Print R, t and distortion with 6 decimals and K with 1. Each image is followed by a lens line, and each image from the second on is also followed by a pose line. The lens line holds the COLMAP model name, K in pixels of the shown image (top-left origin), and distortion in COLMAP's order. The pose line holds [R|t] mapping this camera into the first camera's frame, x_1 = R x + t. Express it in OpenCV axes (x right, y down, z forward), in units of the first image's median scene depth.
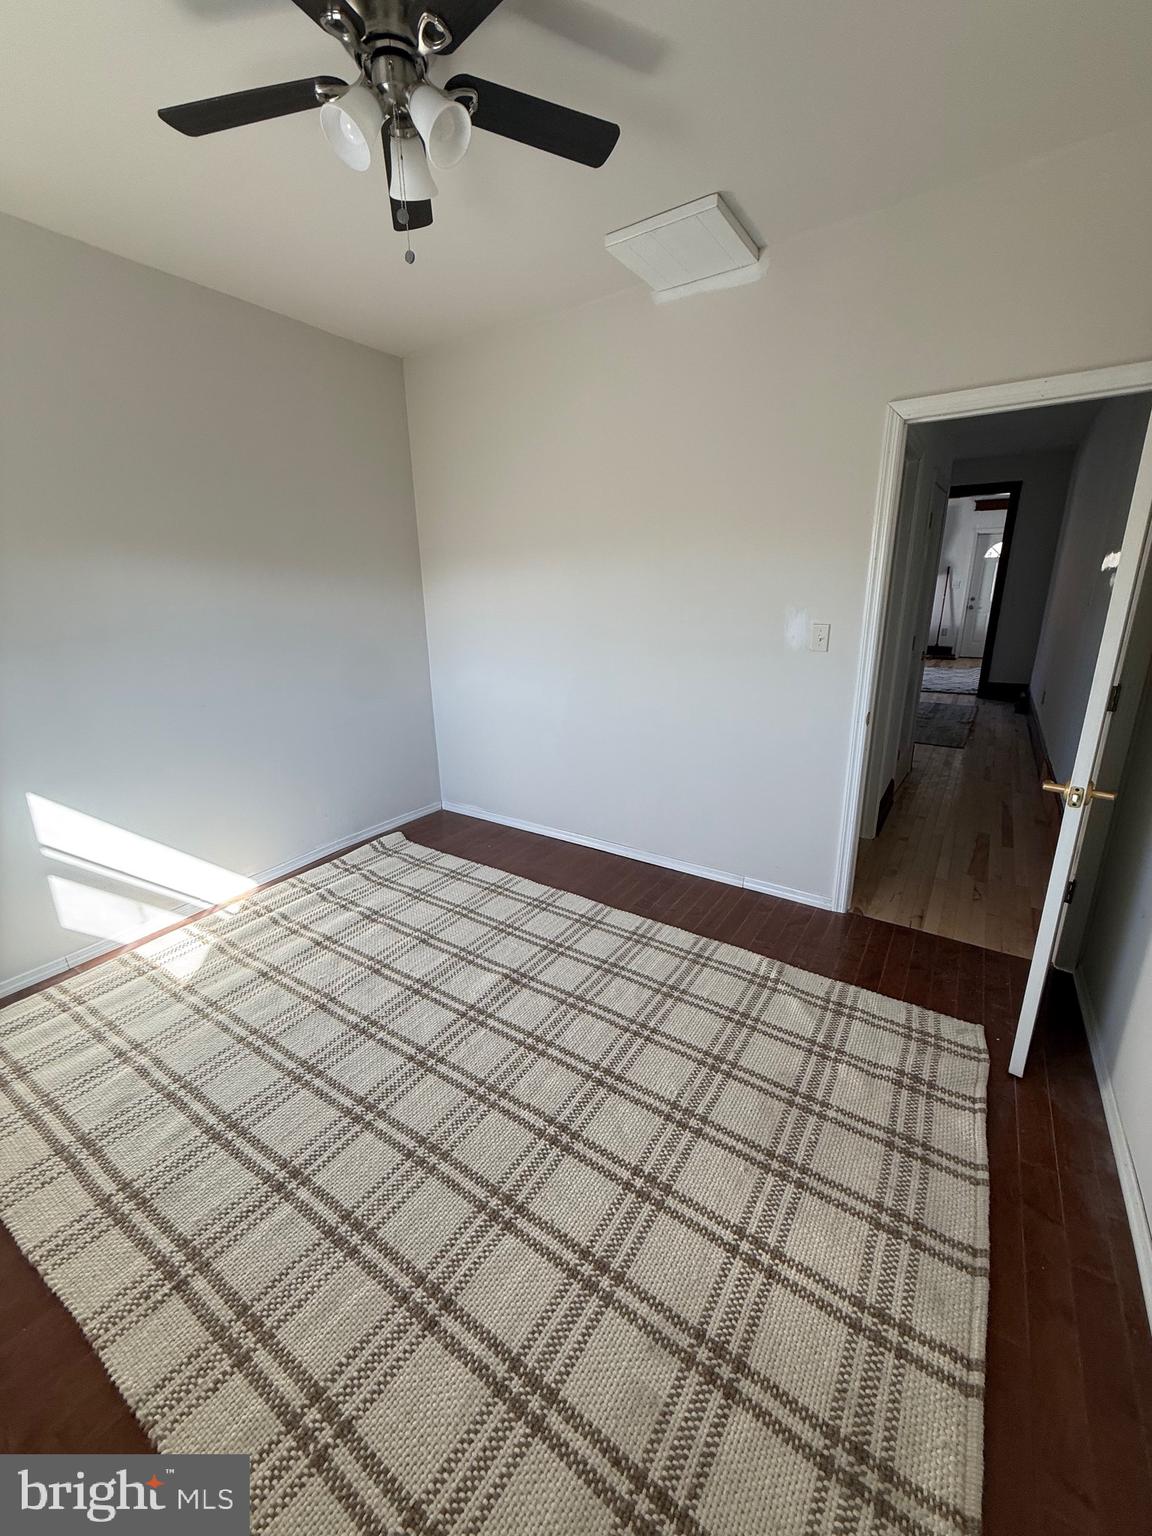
lens RADIAL K [[613.2, 0, 572.7], [0, 613.2, 766.2], [0, 0, 1]] dist [0.000514, -0.000361]
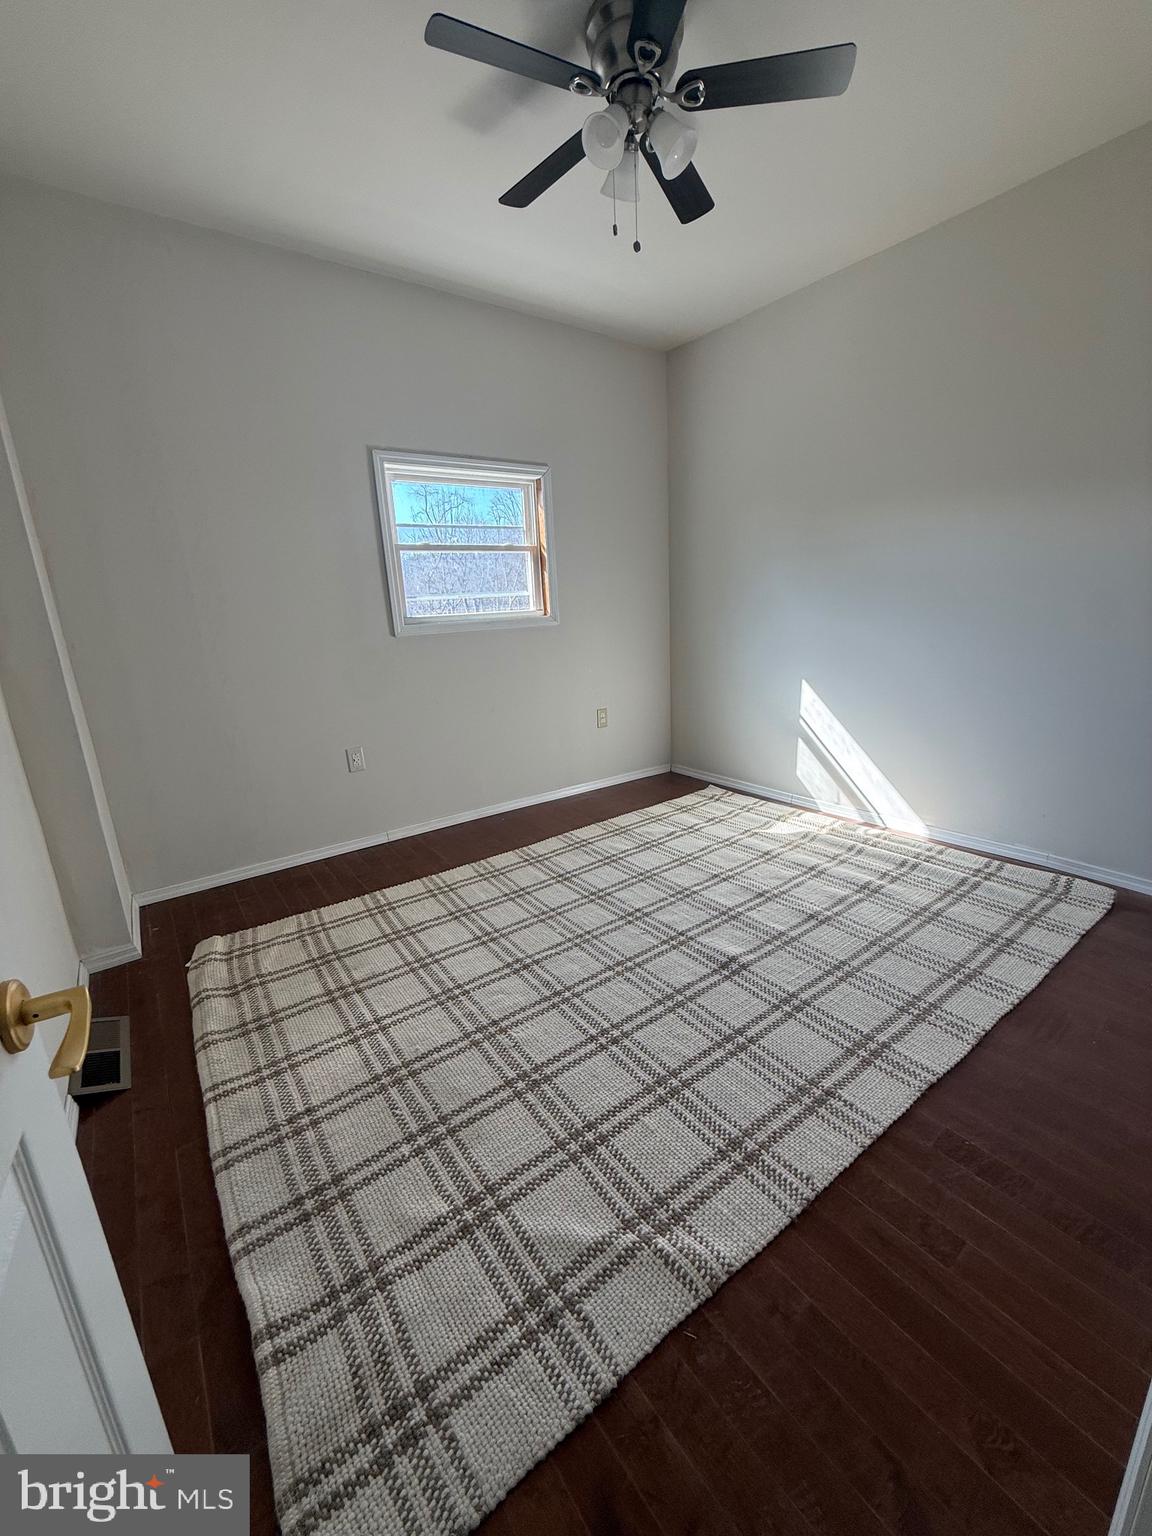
lens RADIAL K [[613.2, 0, 577.1], [0, 613.2, 763.5], [0, 0, 1]] dist [0.000514, -0.000361]
pose [[-0.345939, 0.278718, -0.895903, 0.791929], [-0.216256, 0.905464, 0.365196, -0.222933], [0.912995, 0.320080, -0.252961, 1.054657]]
